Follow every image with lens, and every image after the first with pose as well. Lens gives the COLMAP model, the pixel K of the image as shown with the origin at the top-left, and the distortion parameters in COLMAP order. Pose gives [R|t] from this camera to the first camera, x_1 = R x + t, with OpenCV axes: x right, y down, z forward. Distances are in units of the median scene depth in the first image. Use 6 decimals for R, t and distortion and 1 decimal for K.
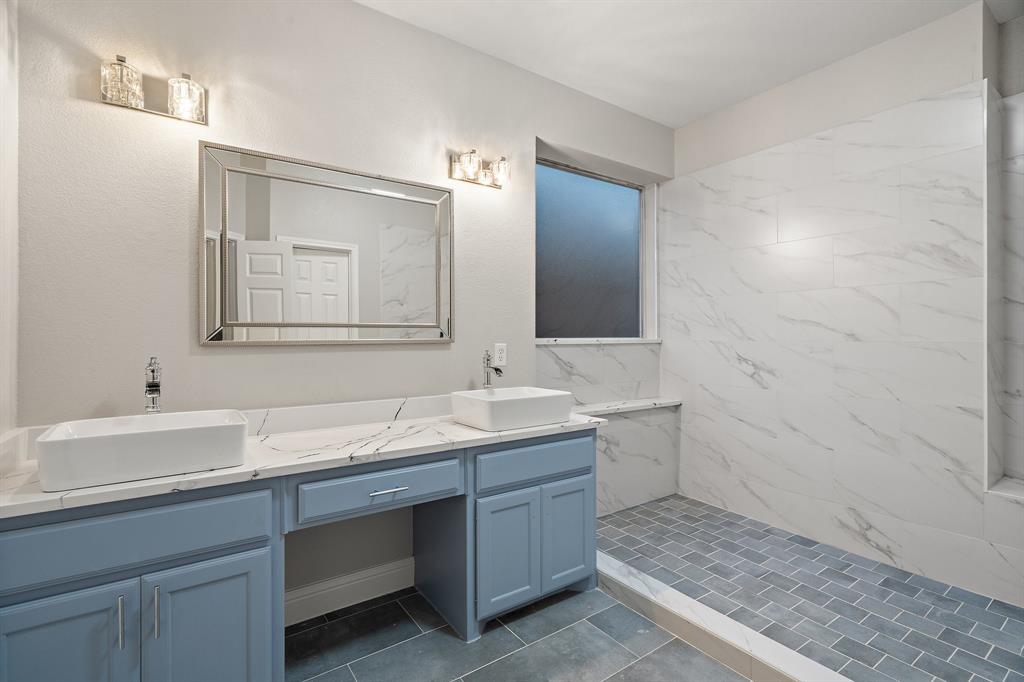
lens RADIAL K [[476.7, 0, 511.4], [0, 476.7, 334.4], [0, 0, 1]] dist [-0.000782, 0.000290]
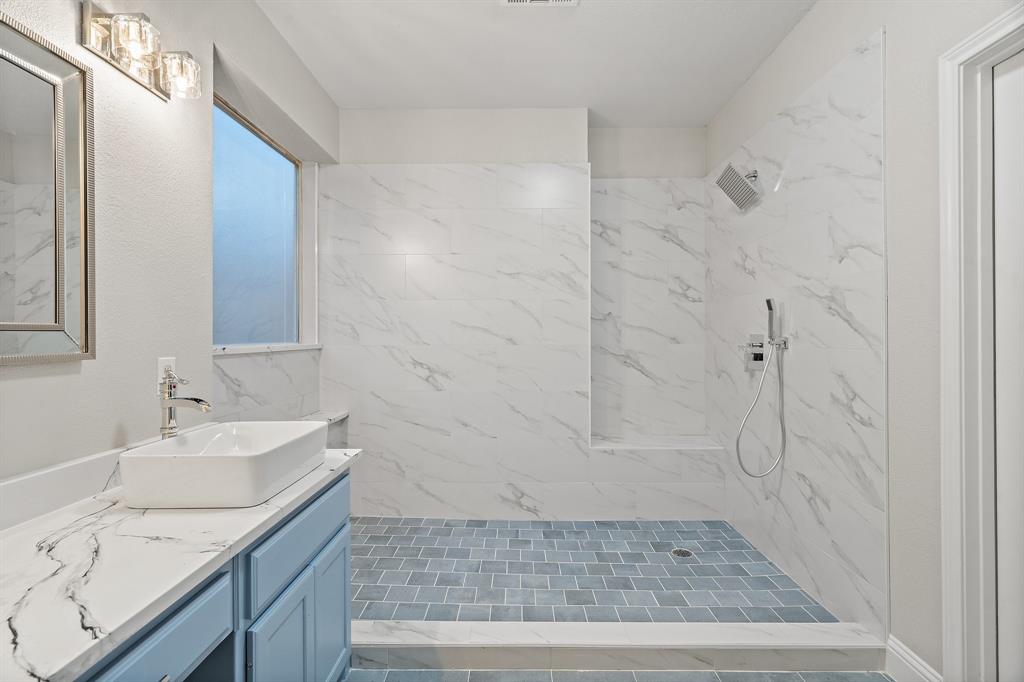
lens RADIAL K [[476.7, 0, 511.4], [0, 476.7, 334.4], [0, 0, 1]] dist [-0.000782, 0.000290]
pose [[0.579449, 0.002869, 0.815003, -0.256862], [-0.003422, 0.999994, -0.001087, -0.010436], [-0.815001, -0.002159, 0.579456, 0.286717]]
